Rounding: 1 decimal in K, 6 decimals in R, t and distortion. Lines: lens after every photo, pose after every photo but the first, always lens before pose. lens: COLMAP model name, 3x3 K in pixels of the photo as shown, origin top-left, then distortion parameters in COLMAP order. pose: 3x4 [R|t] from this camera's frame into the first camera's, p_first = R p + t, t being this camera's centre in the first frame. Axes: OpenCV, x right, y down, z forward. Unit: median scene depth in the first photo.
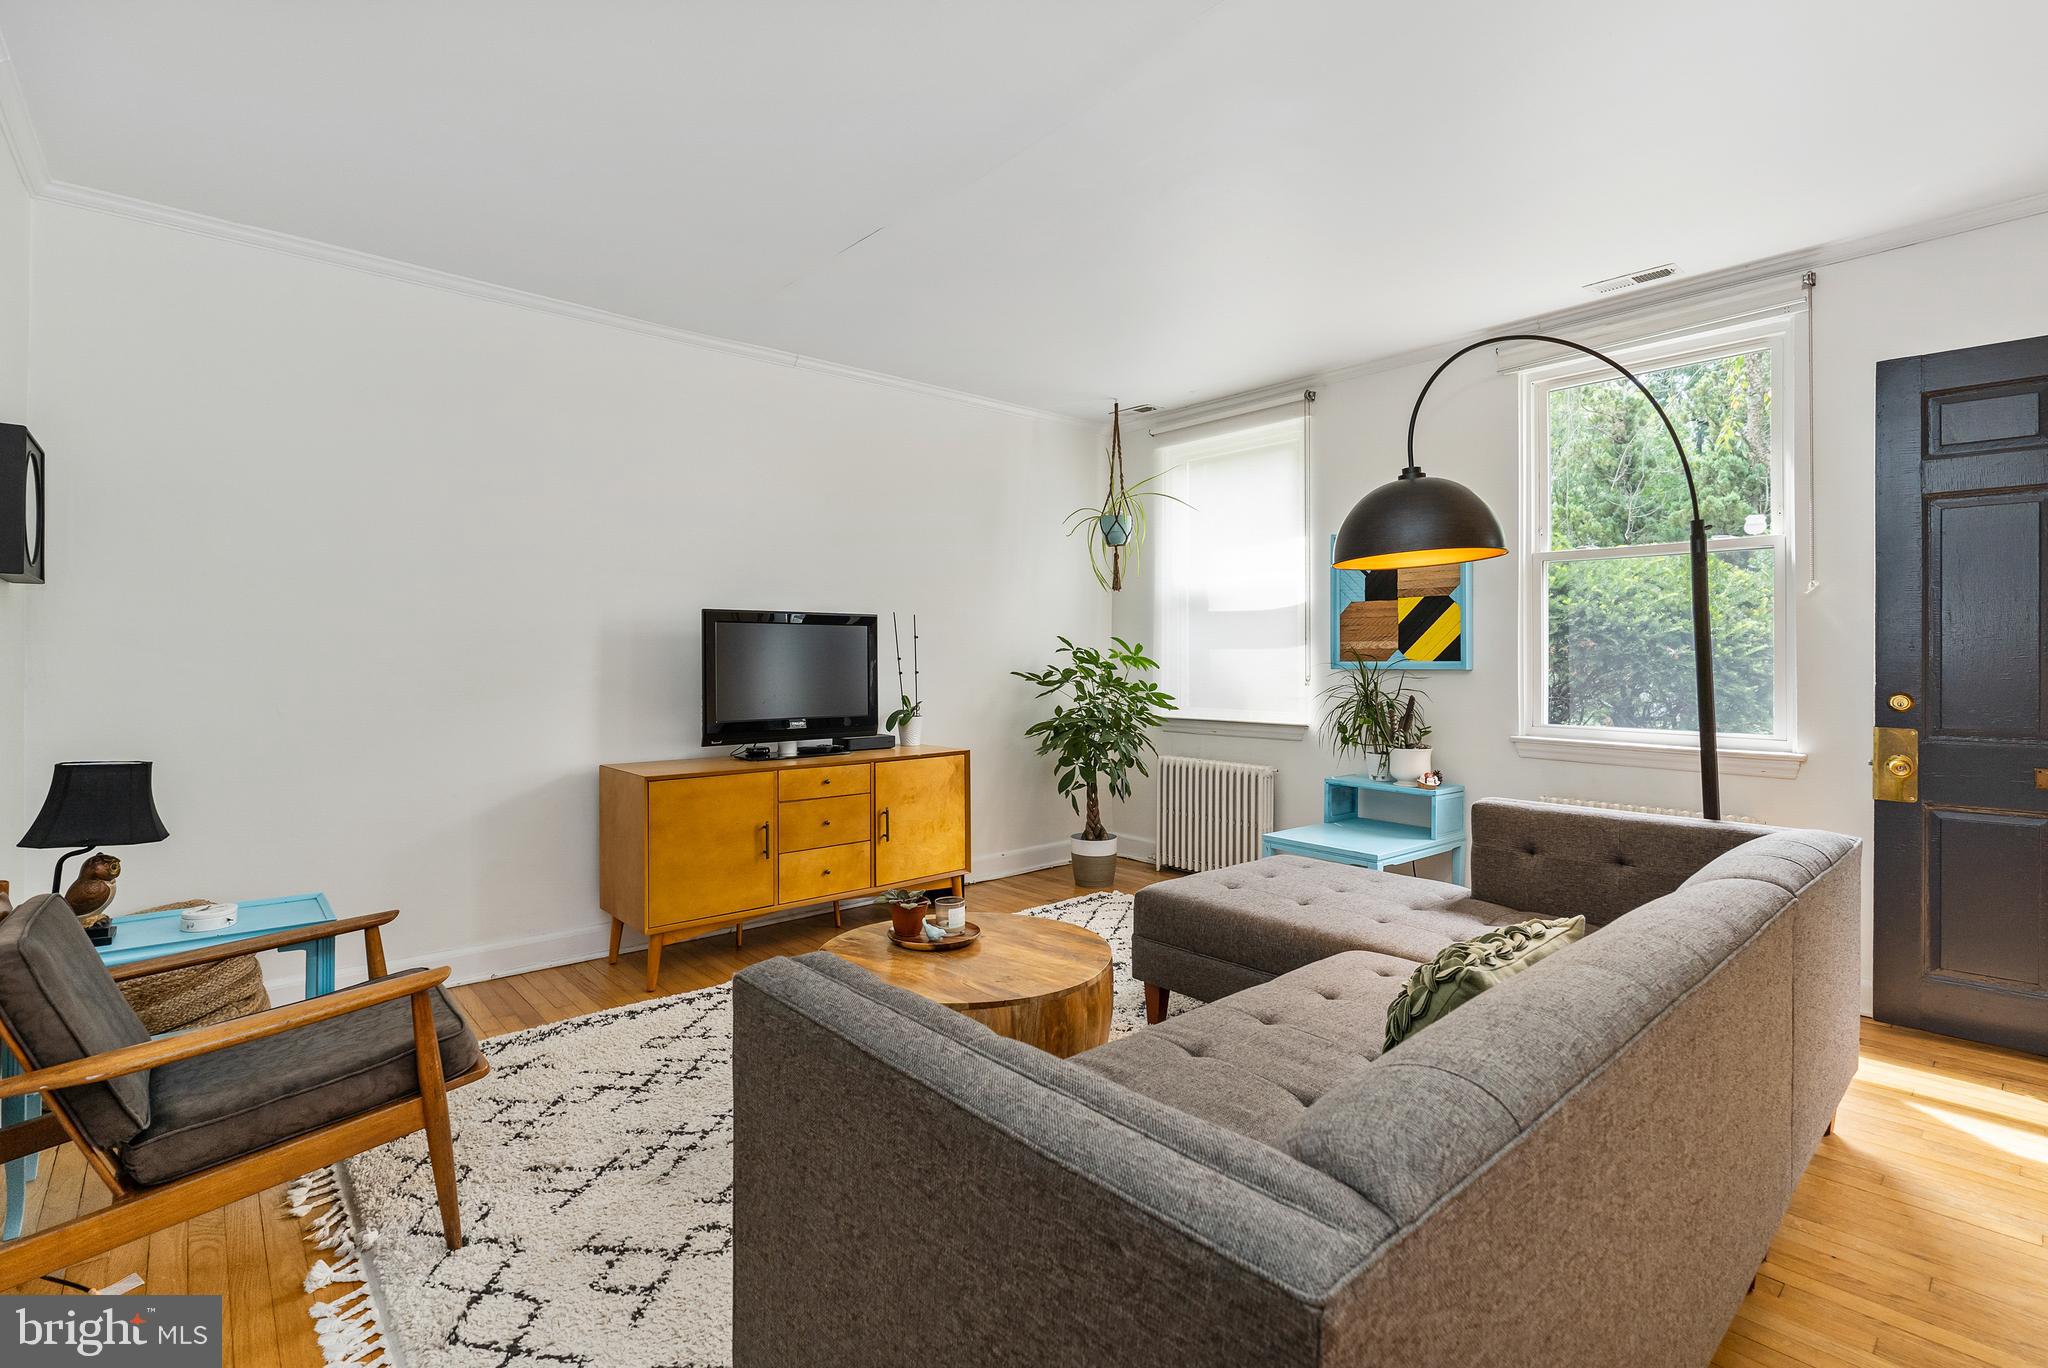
lens RADIAL K [[947.8, 0, 1026.5], [0, 947.8, 653.2], [0, 0, 1]] dist [-0.013266, 0.004539]
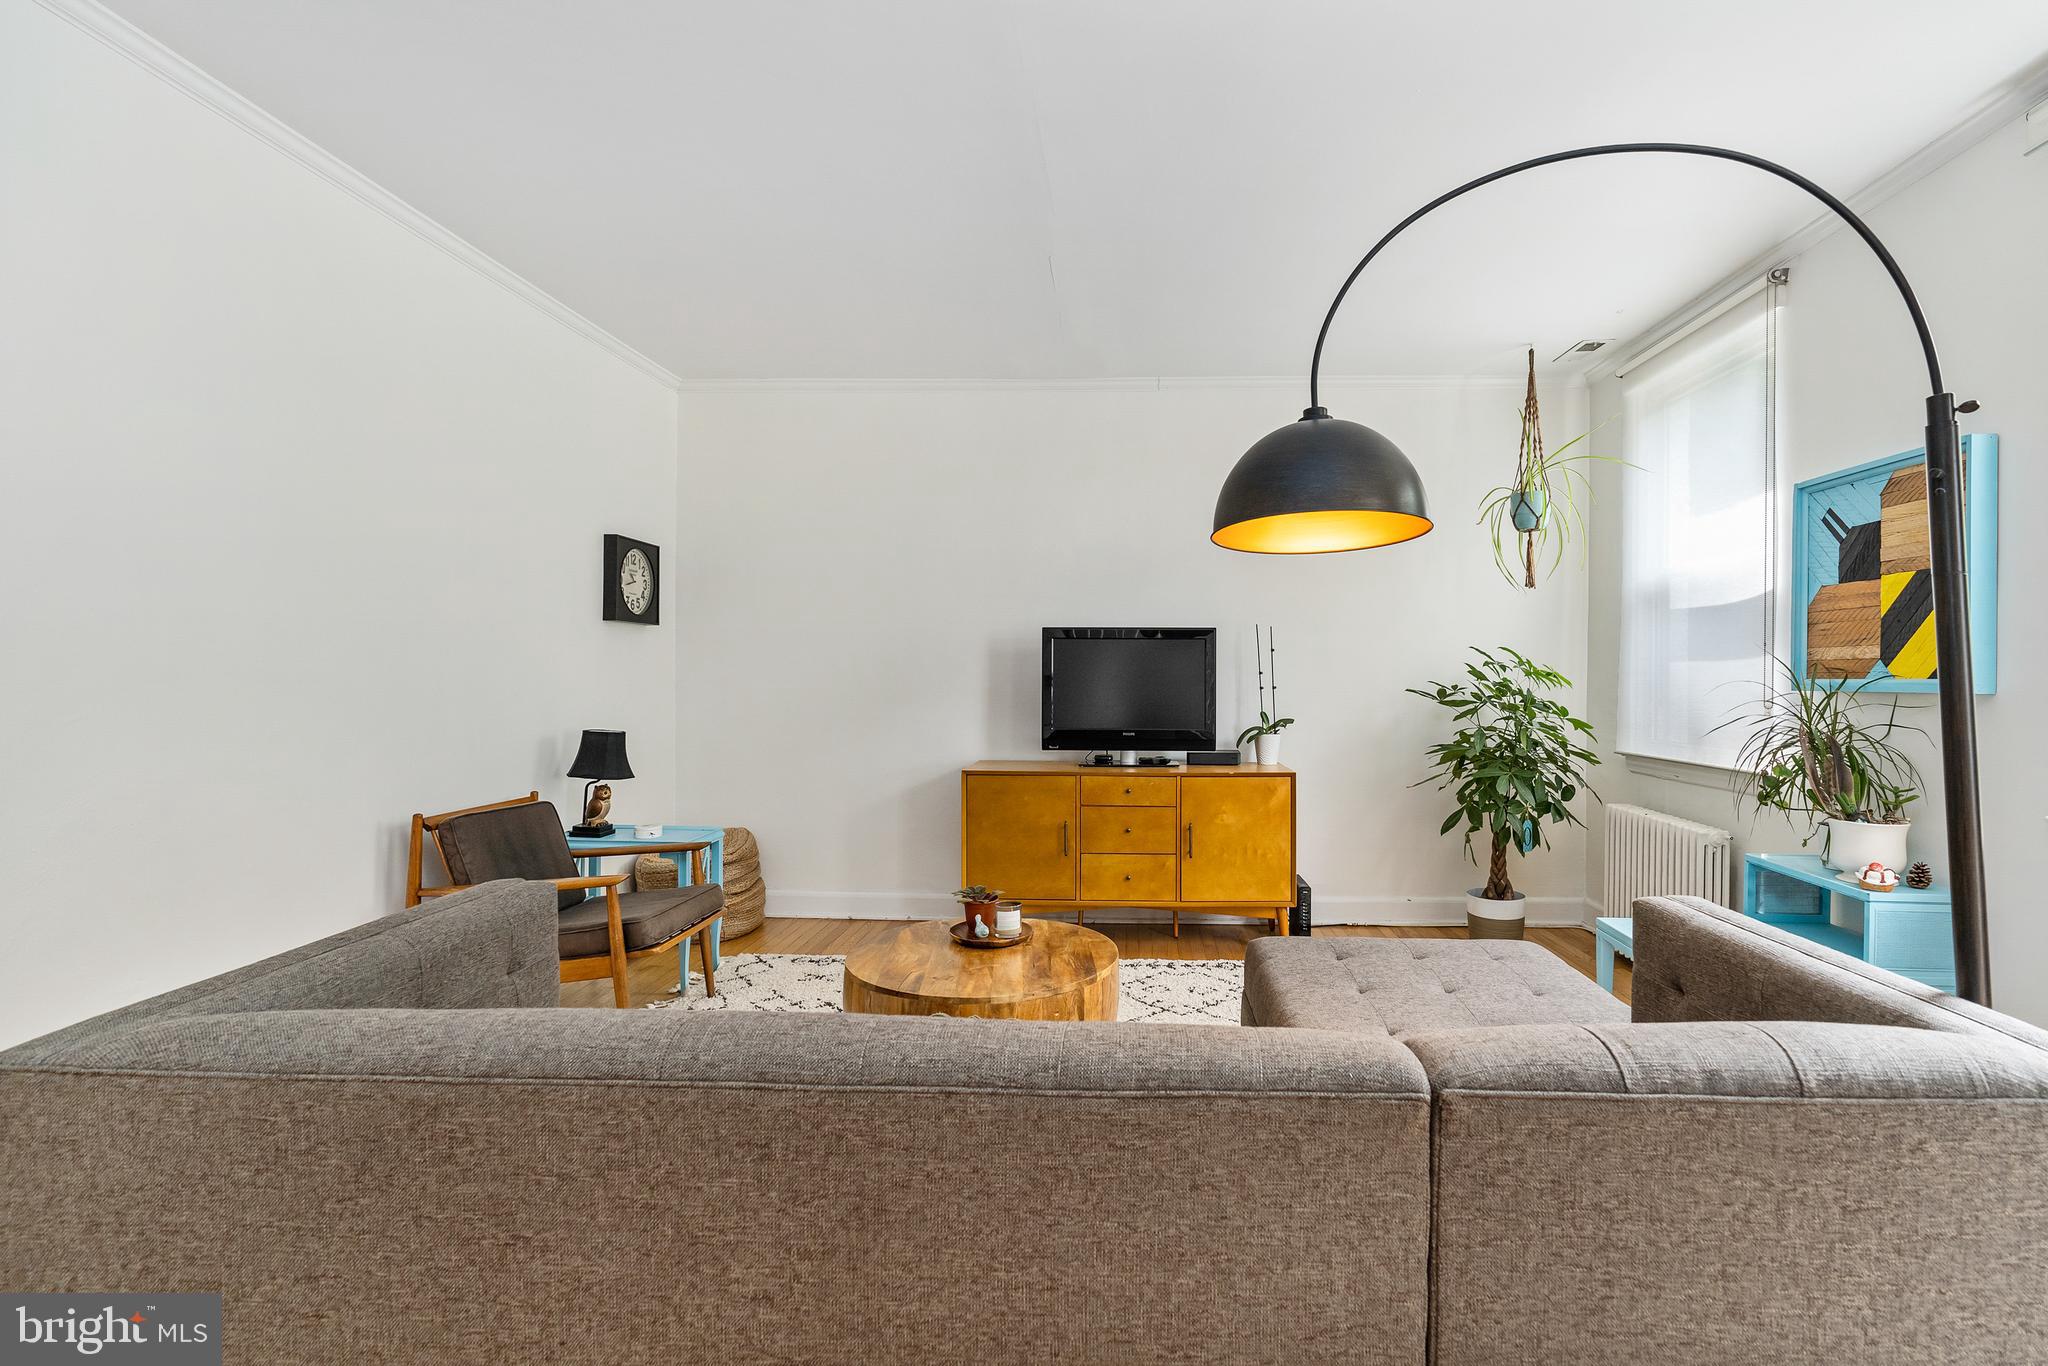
lens RADIAL K [[947.8, 0, 1019.1], [0, 947.8, 676.3], [0, 0, 1]] dist [-0.013266, 0.004539]
pose [[0.717058, 0.006184, -0.696986, 0.400426], [-0.001834, 0.999974, 0.006985, 0.003378], [0.697011, -0.003730, 0.717050, 0.166285]]
